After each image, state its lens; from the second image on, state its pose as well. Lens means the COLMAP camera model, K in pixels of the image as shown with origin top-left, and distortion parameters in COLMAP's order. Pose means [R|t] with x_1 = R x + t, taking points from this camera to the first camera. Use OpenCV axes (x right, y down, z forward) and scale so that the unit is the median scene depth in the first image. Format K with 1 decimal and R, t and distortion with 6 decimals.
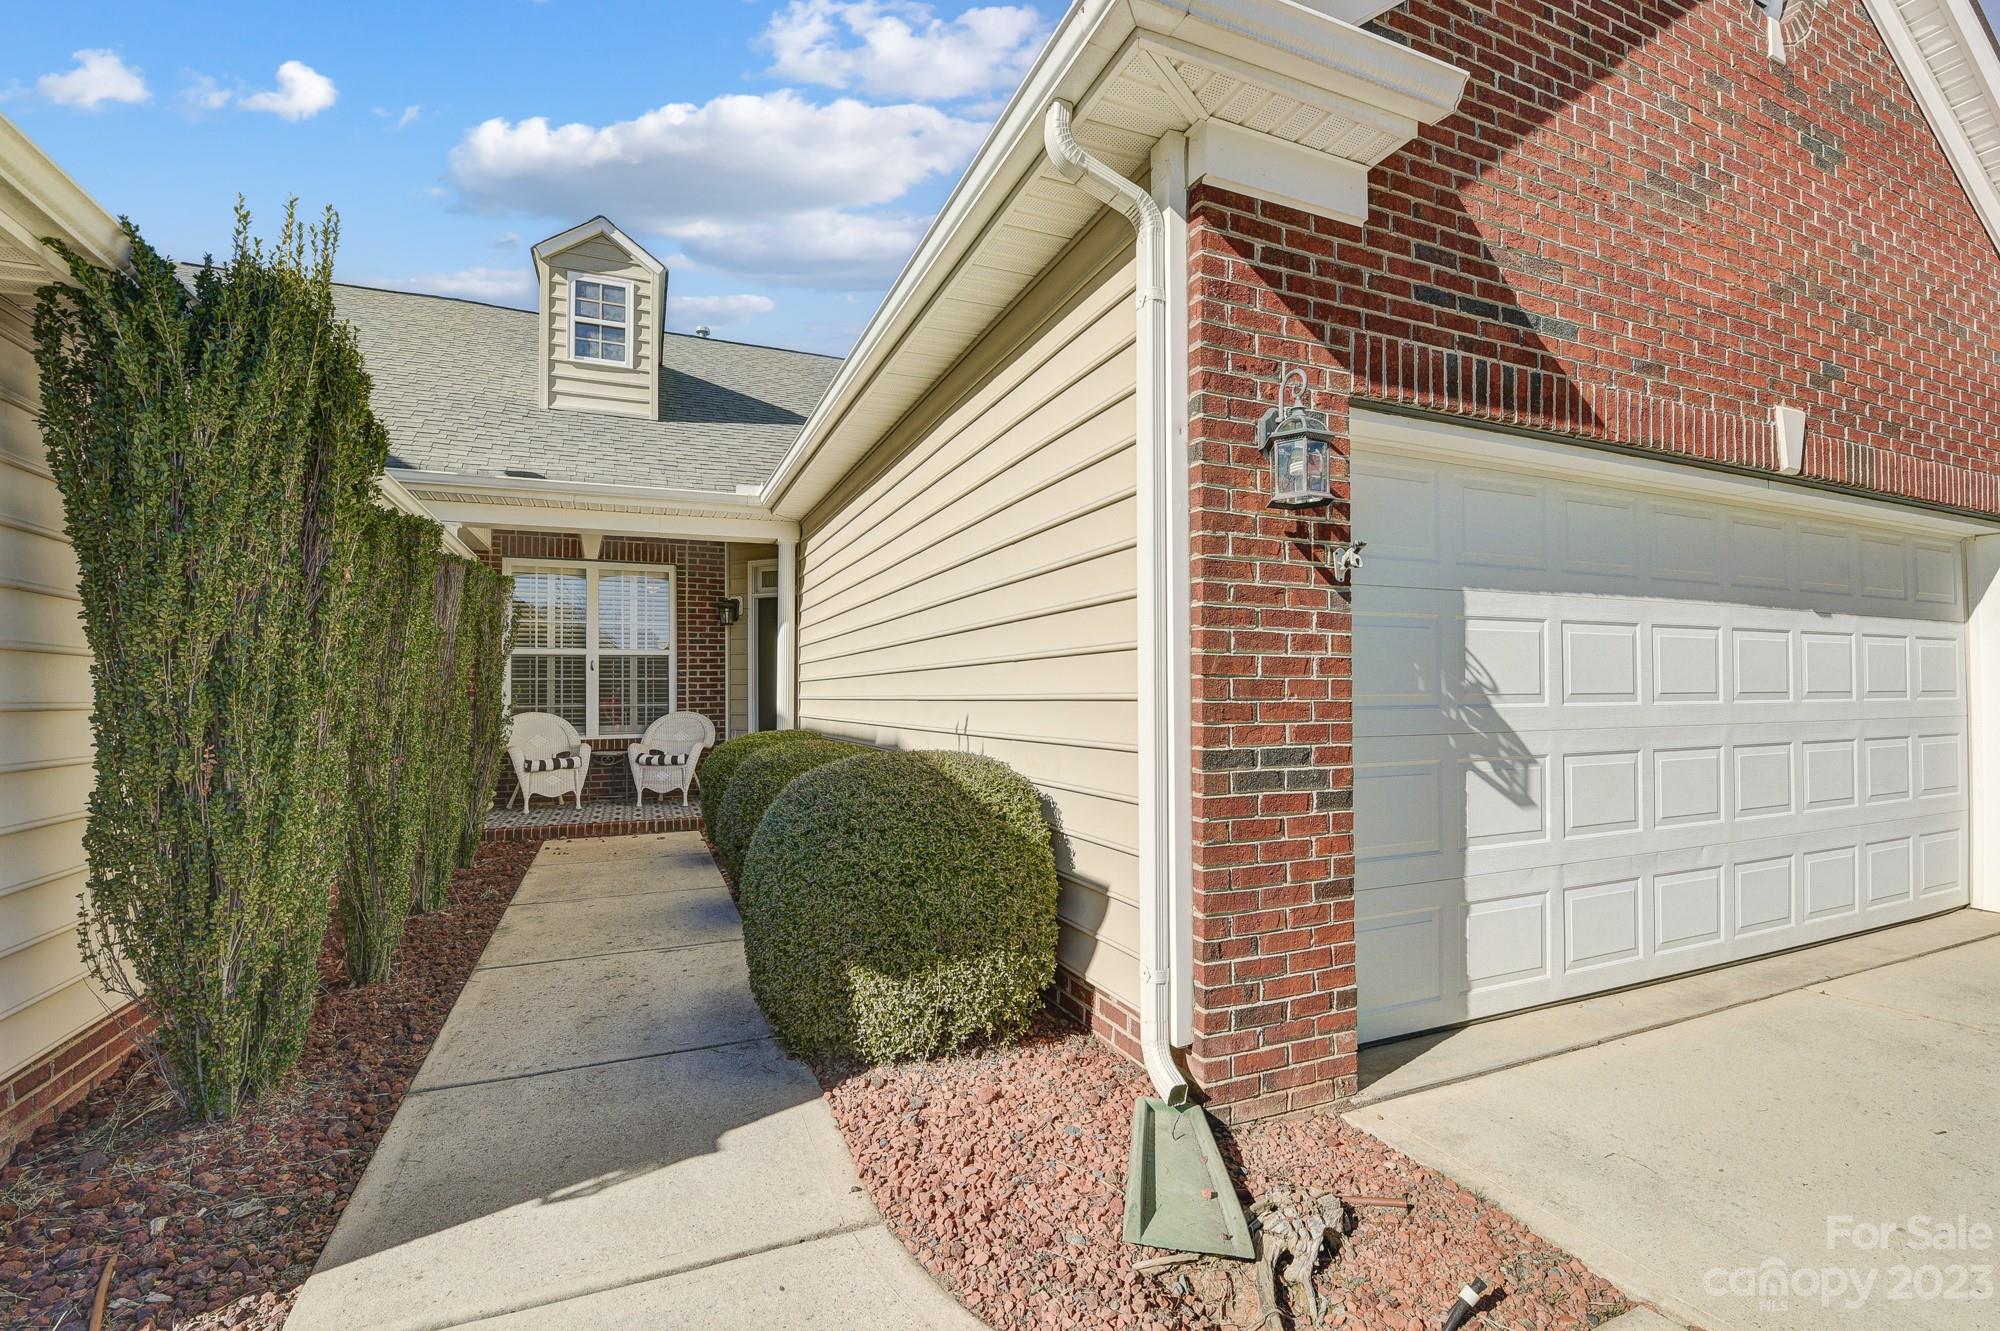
lens RADIAL K [[870.5, 0, 1000.8], [0, 870.5, 678.4], [0, 0, 1]] dist [0.000791, -0.007627]
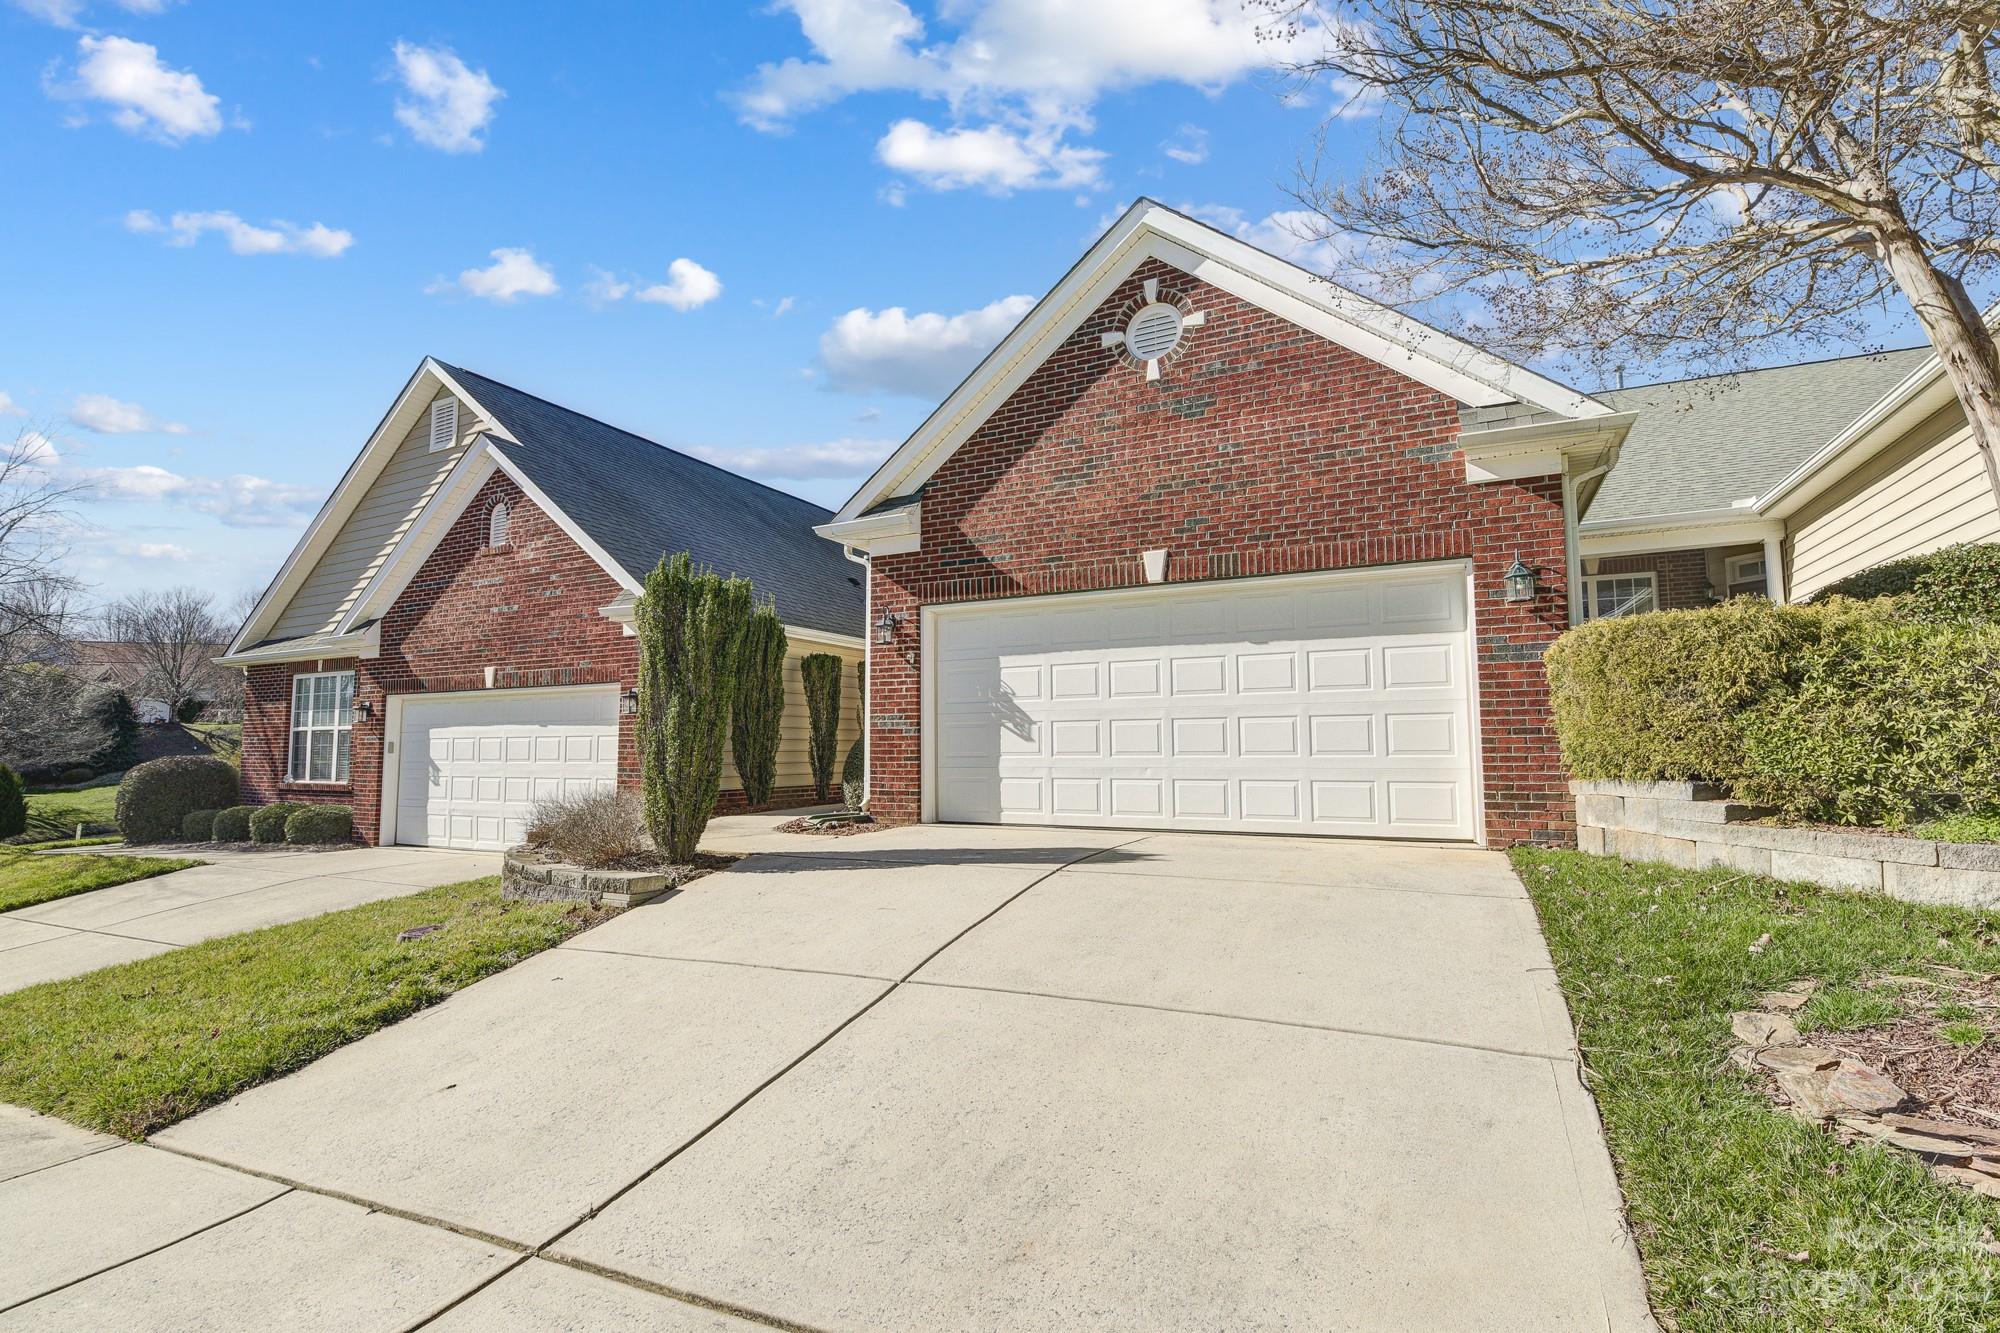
lens RADIAL K [[900.5, 0, 1004.6], [0, 900.5, 679.4], [0, 0, 1]] dist [-0.000490, -0.000132]
pose [[0.633489, -0.059154, -0.771487, 2.662254], [0.016548, 0.997881, -0.062926, 0.137191], [0.773575, 0.027096, 0.633125, -0.707485]]
